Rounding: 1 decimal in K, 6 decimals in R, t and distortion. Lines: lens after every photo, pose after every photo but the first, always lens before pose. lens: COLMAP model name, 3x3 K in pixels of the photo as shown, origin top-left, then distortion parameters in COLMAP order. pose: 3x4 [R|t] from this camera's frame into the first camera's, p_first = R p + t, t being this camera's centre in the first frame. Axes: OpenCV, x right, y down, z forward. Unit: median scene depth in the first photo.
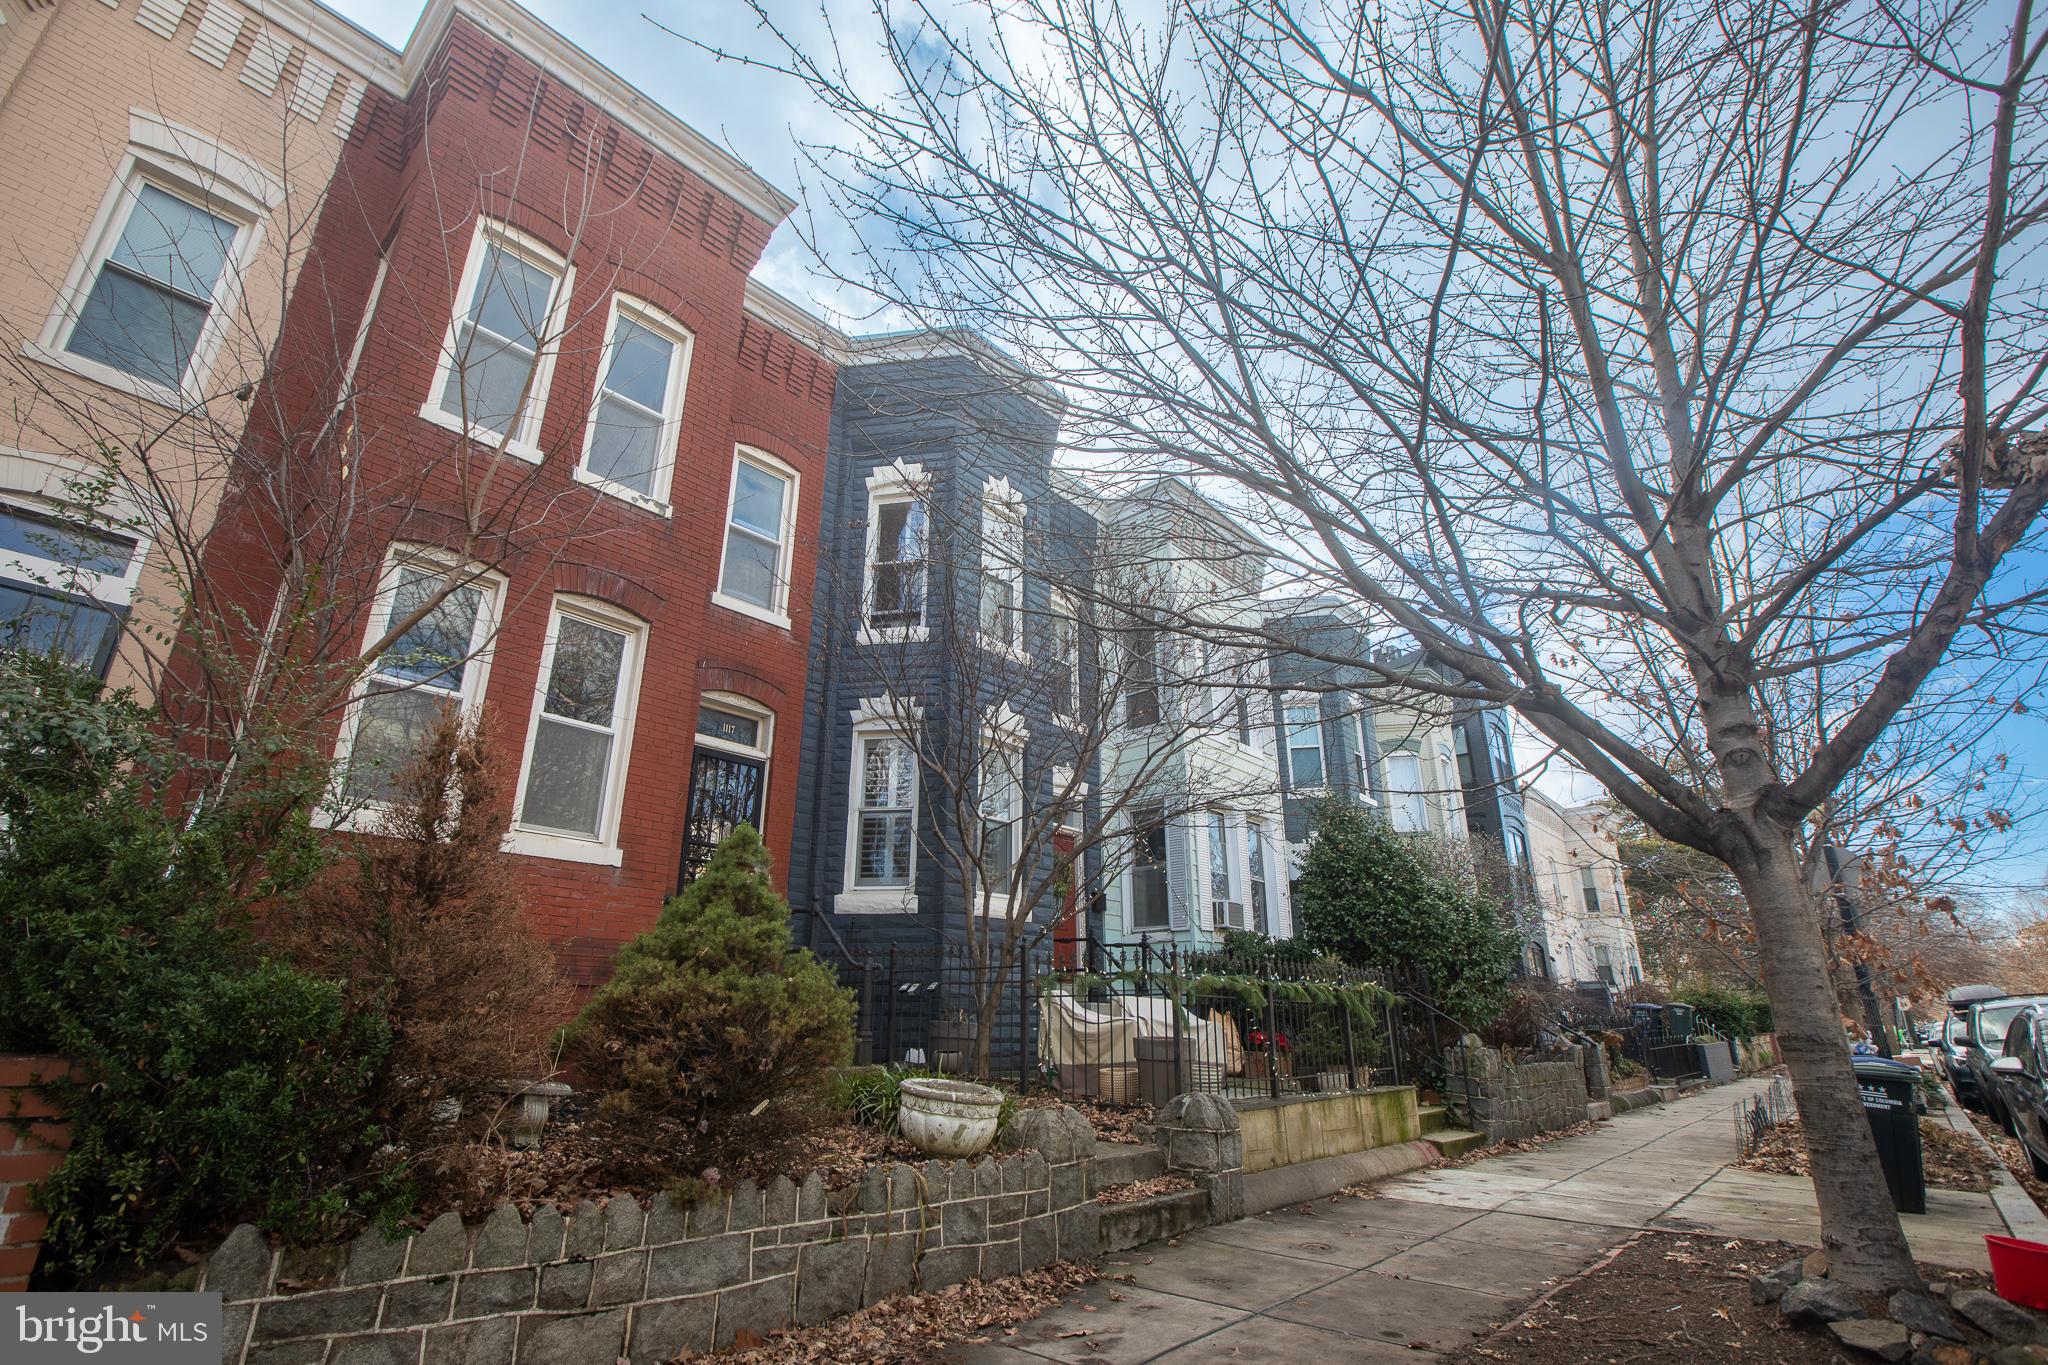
lens RADIAL K [[942.2, 0, 1010.4], [0, 942.2, 674.5], [0, 0, 1]] dist [-0.052940, 0.019744]
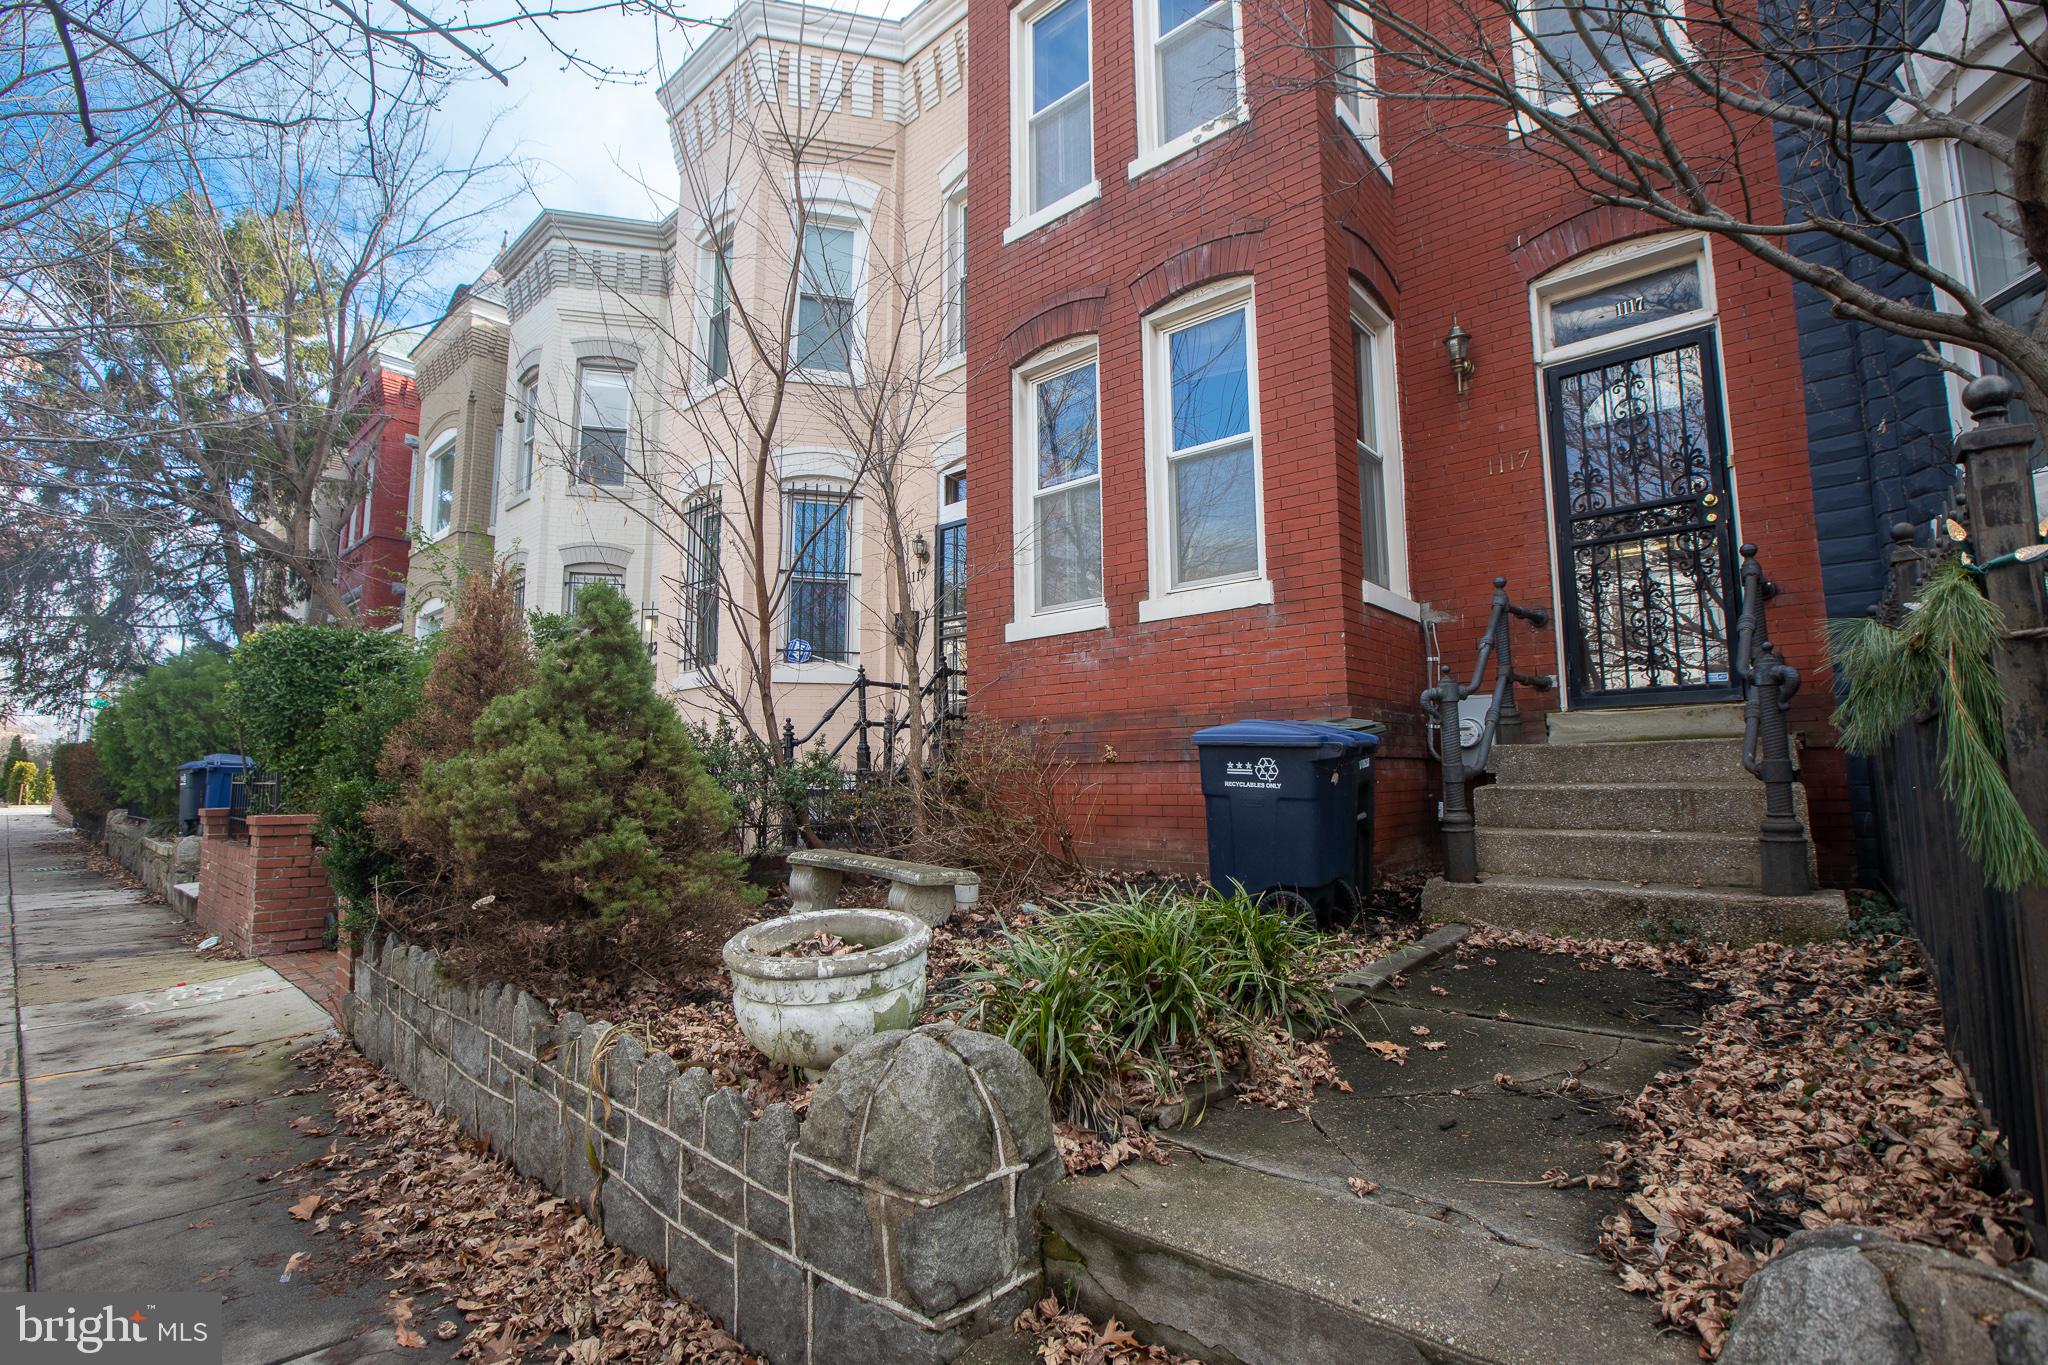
lens RADIAL K [[942.2, 0, 1010.4], [0, 942.2, 674.5], [0, 0, 1]] dist [-0.052940, 0.019744]
pose [[0.001645, -0.125311, -0.992116, 0.422933], [0.353471, 0.928144, -0.116644, 0.369854], [0.935444, -0.350493, 0.045821, 1.019346]]
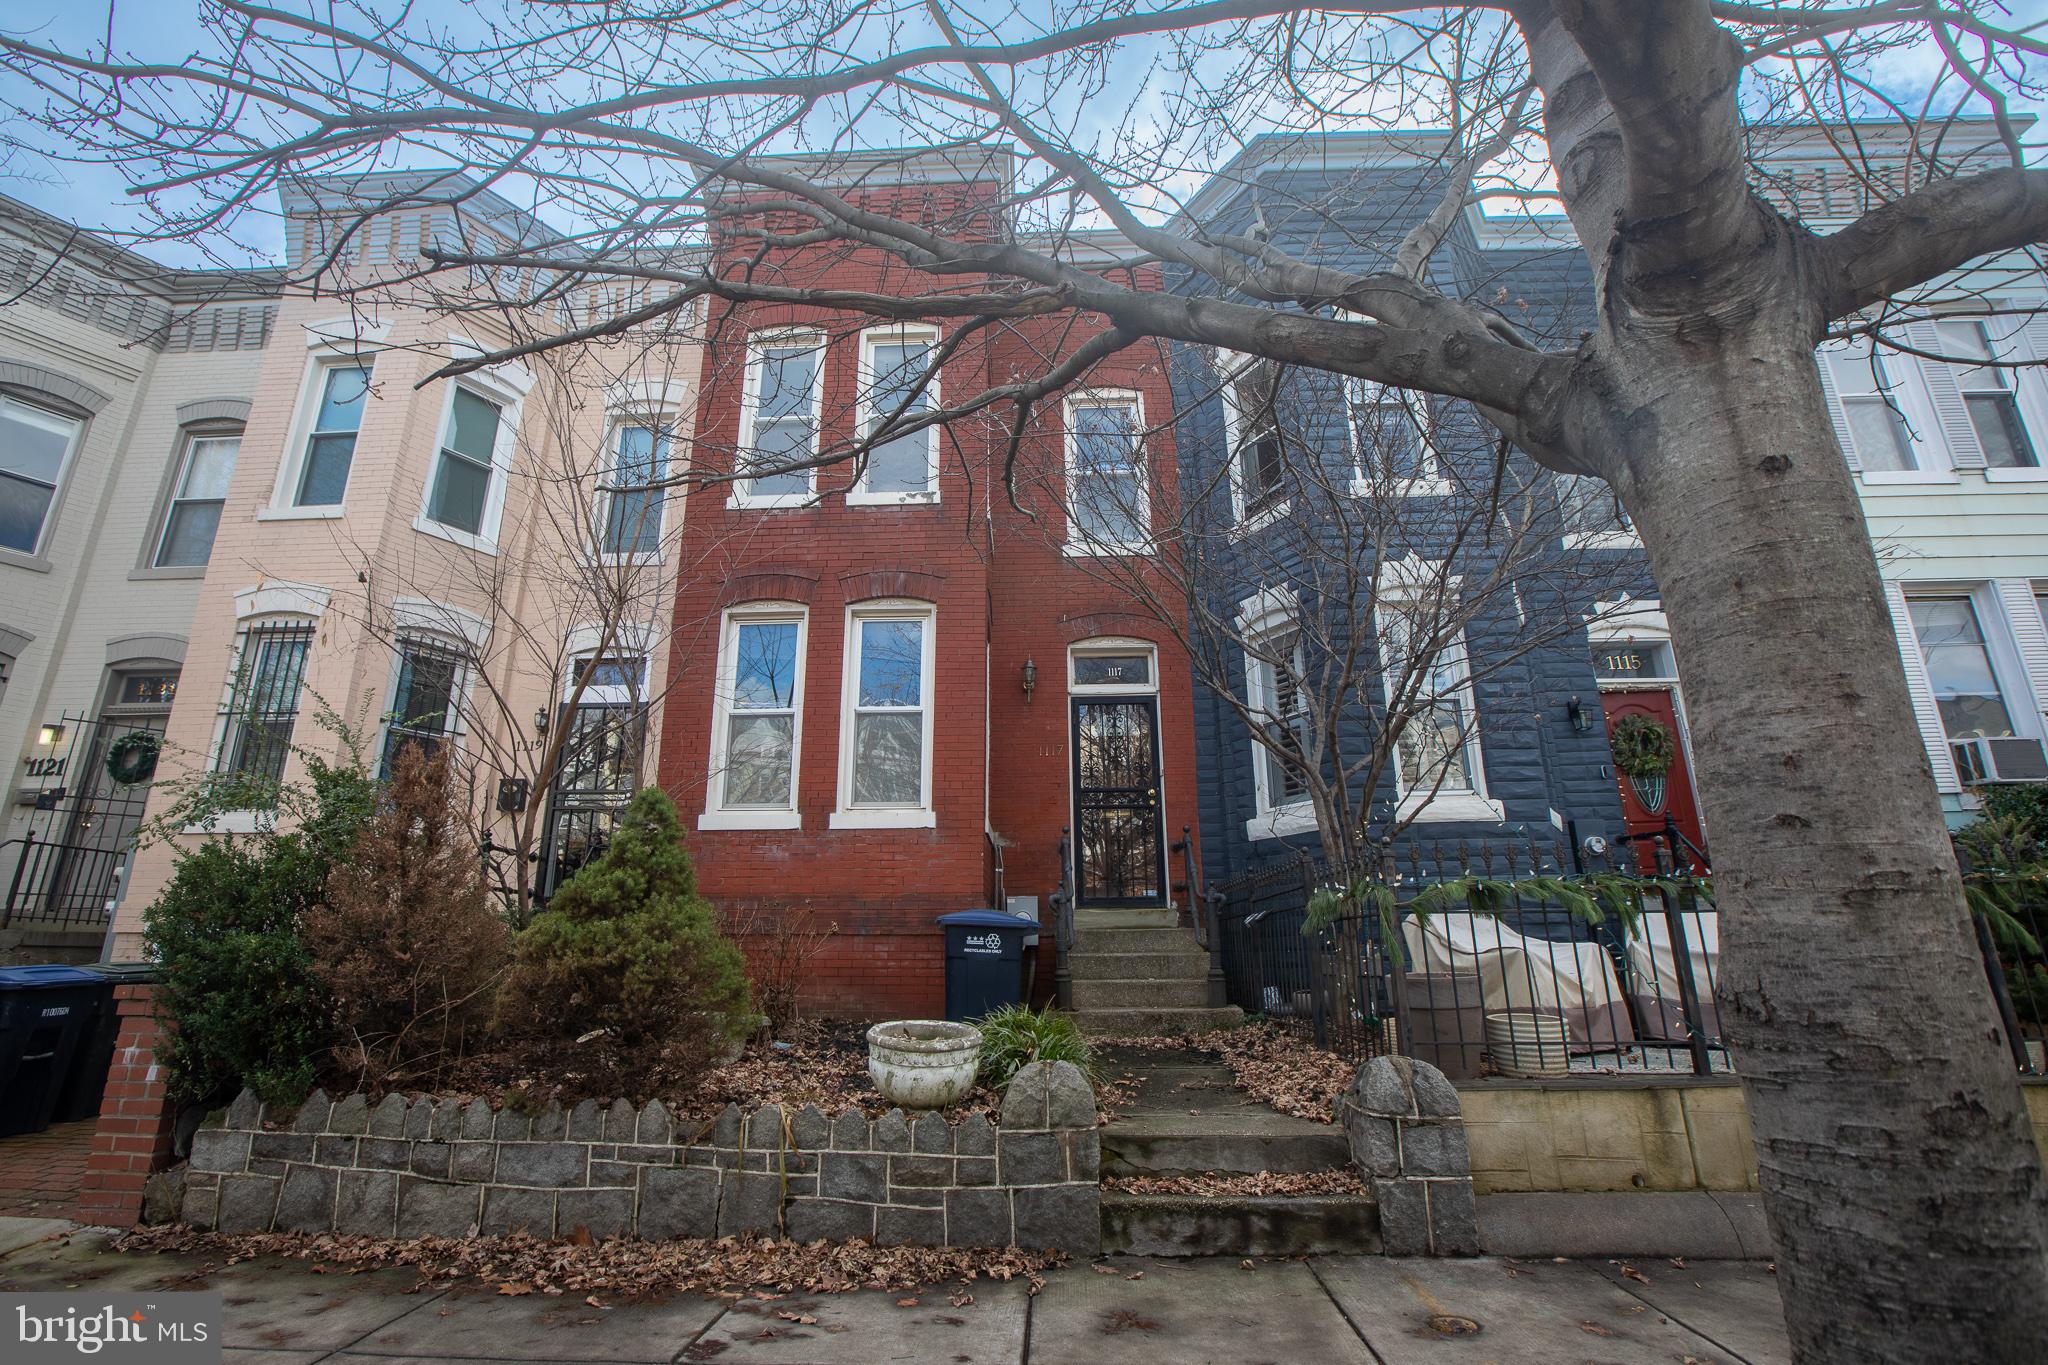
lens RADIAL K [[942.2, 0, 1010.4], [0, 942.2, 674.5], [0, 0, 1]] dist [-0.052940, 0.019744]
pose [[0.643441, -0.234861, -0.728577, 0.662689], [0.276635, 0.958790, -0.064762, 0.177015], [0.713763, -0.159880, 0.681895, 0.454881]]
